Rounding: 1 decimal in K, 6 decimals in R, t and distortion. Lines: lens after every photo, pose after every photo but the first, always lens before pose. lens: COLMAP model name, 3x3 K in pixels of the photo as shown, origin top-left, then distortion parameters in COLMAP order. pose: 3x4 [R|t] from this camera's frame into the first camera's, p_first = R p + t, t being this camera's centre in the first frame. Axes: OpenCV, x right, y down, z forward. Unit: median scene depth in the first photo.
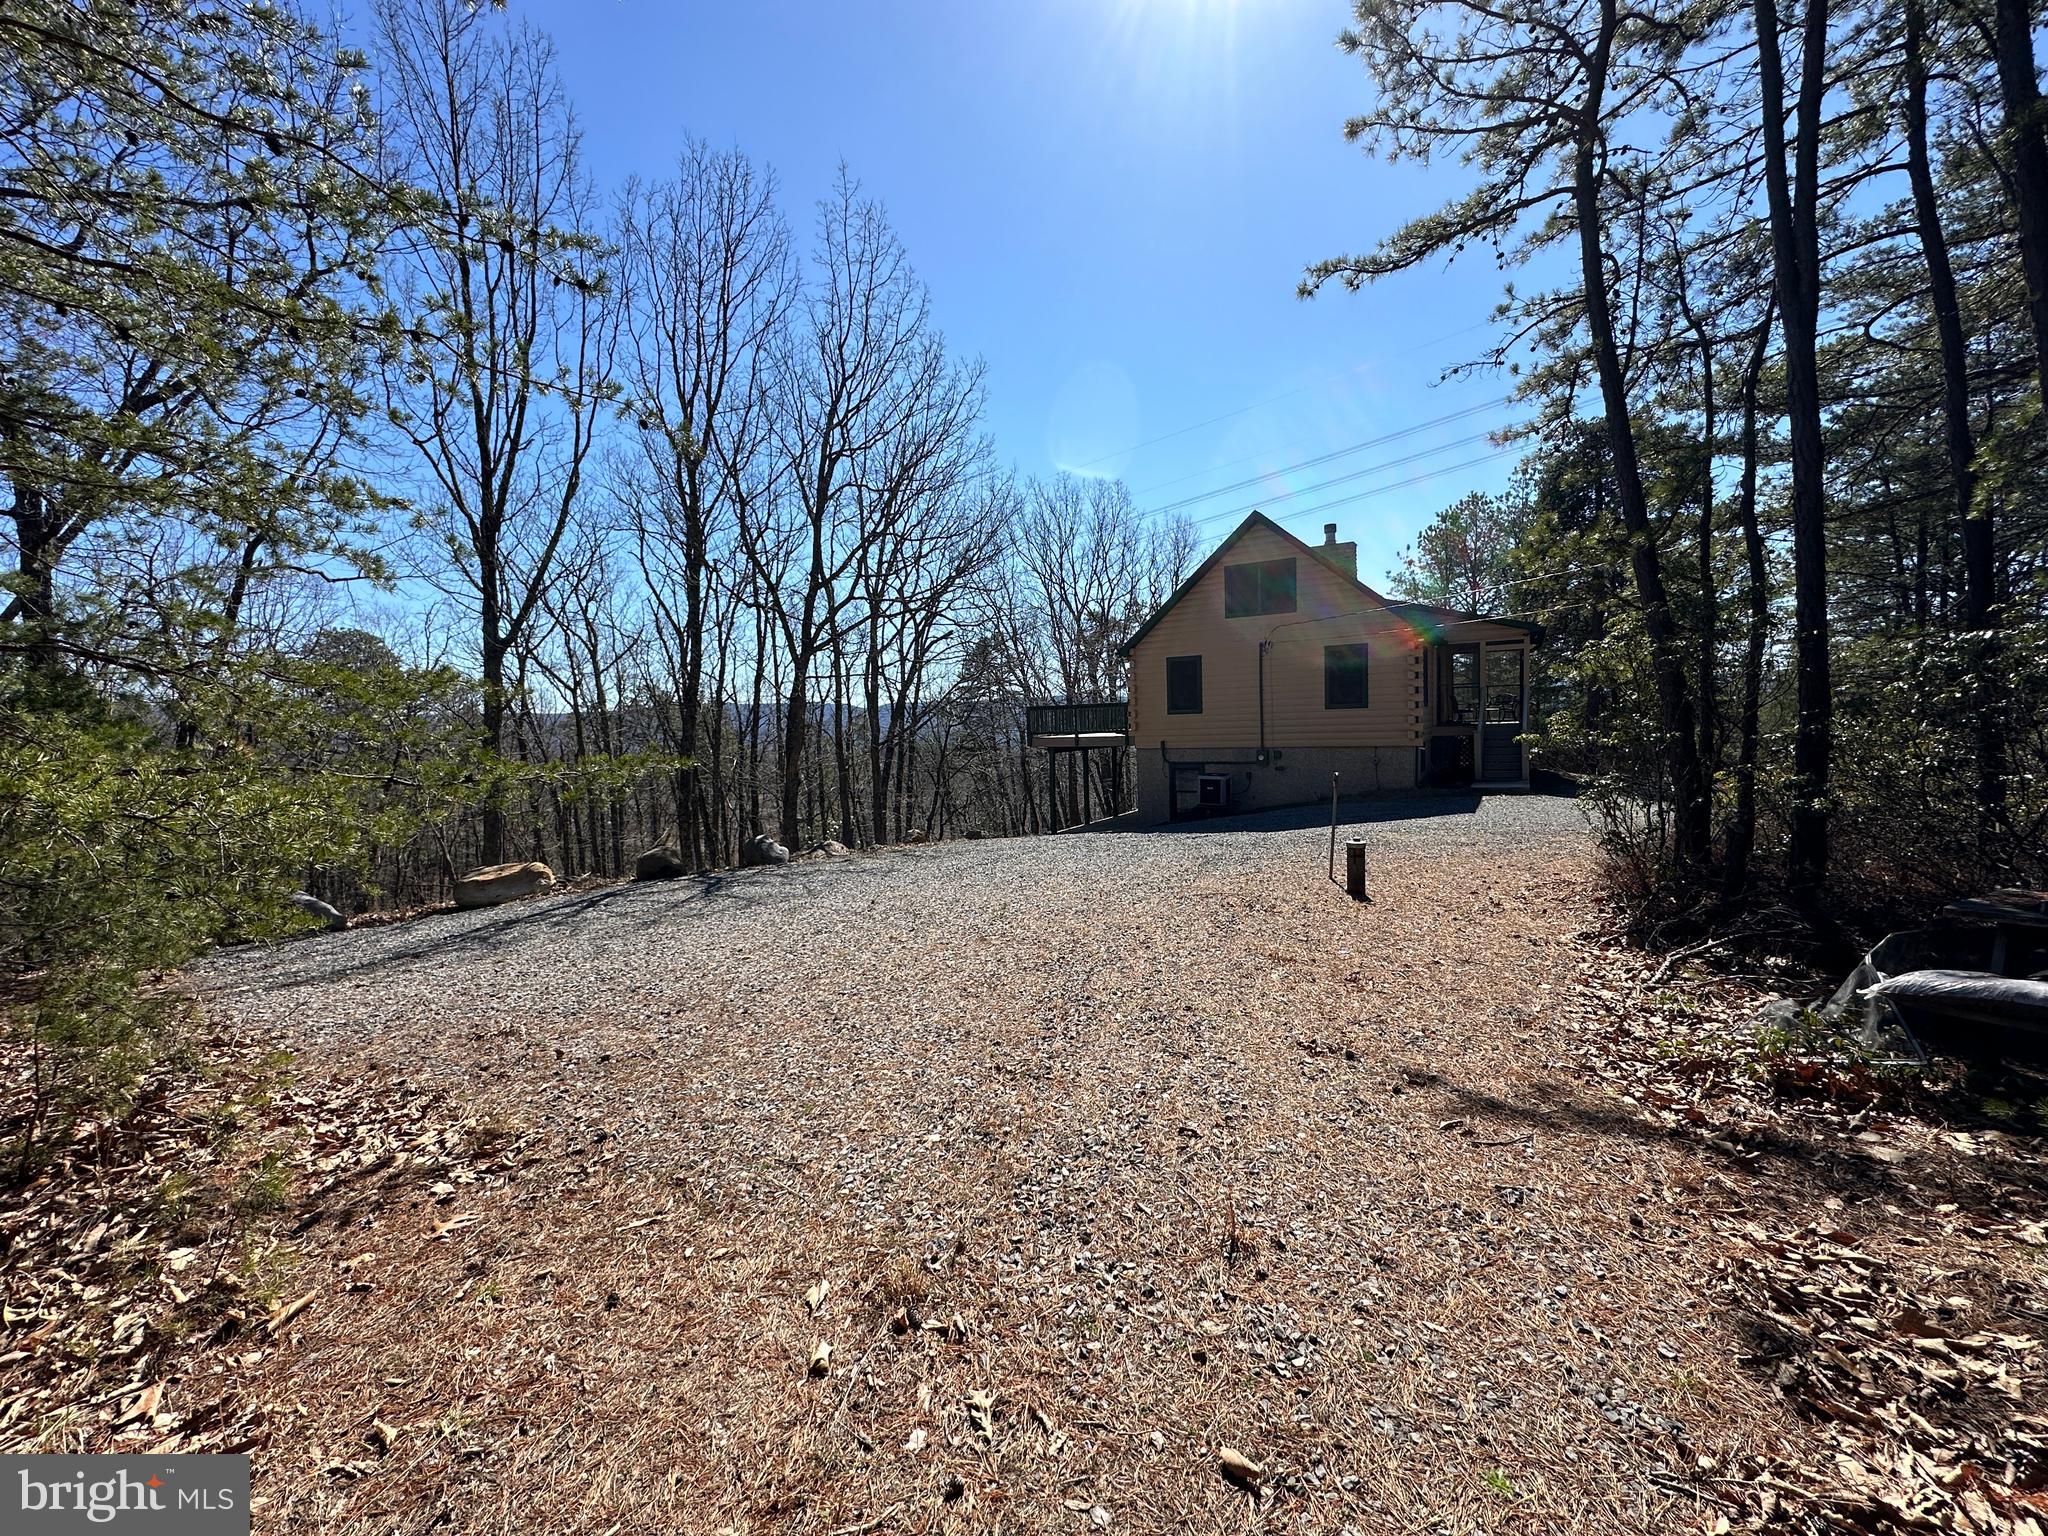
lens RADIAL K [[813.9, 0, 1024.0], [0, 813.9, 768.0], [0, 0, 1]] dist [-0.009215, 0.000086]
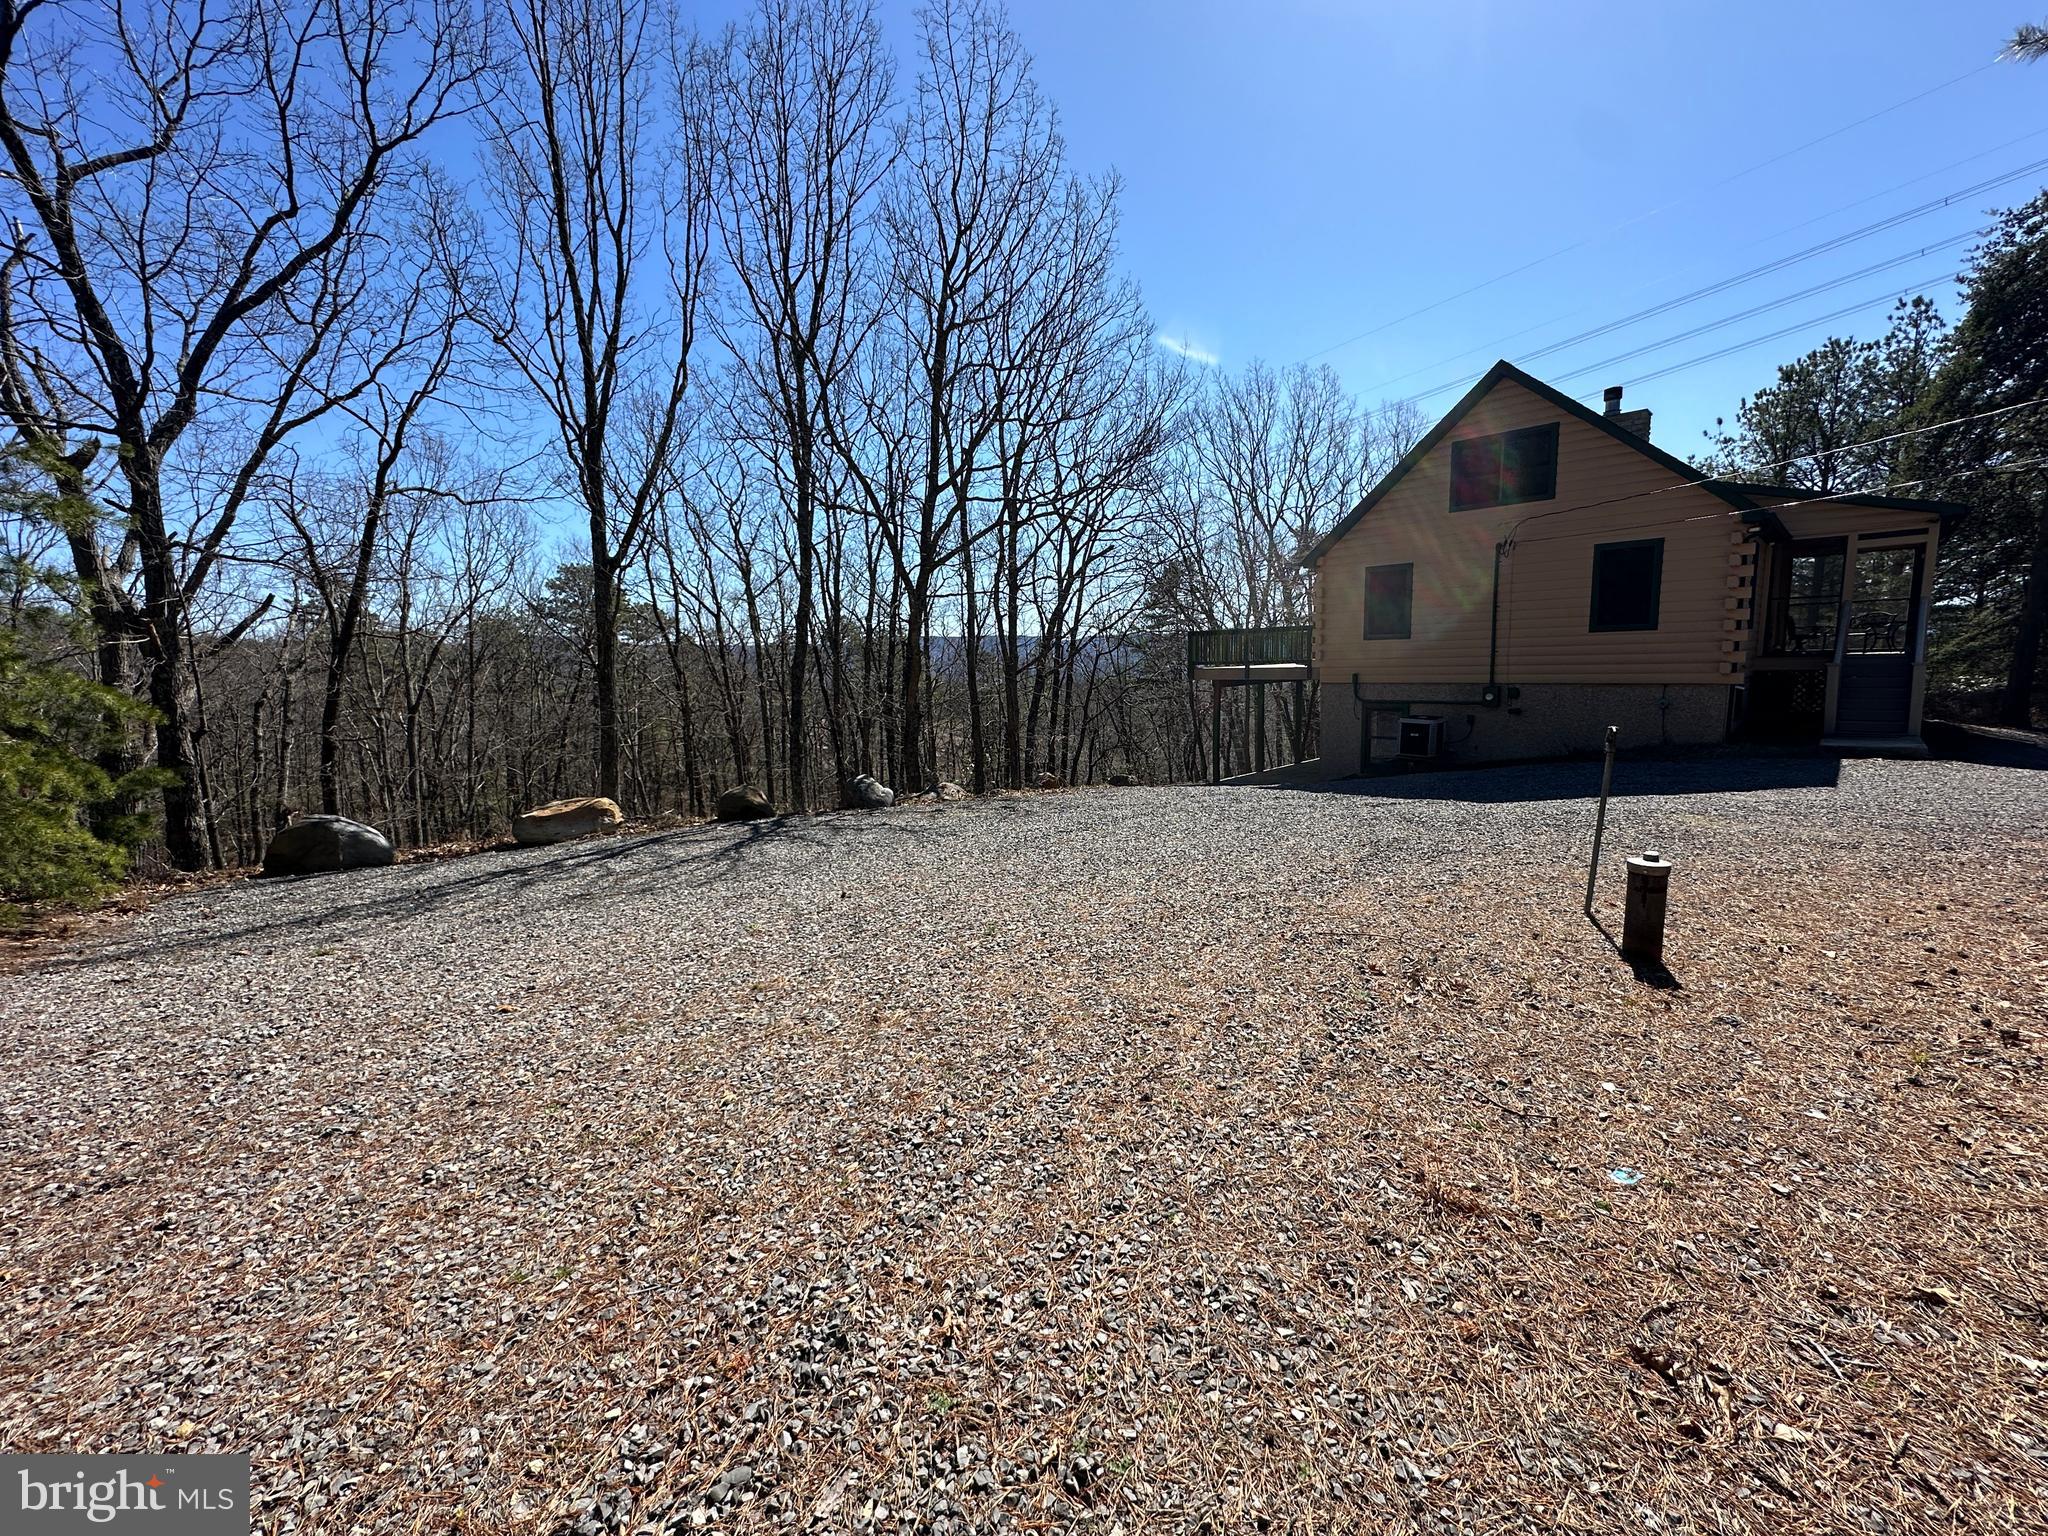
lens RADIAL K [[813.9, 0, 1024.0], [0, 813.9, 768.0], [0, 0, 1]] dist [-0.009215, 0.000086]
pose [[0.969878, 0.037745, -0.240648, 0.060064], [-0.018009, 0.996329, 0.083692, -0.002119], [0.242923, -0.076838, 0.966997, 0.171223]]
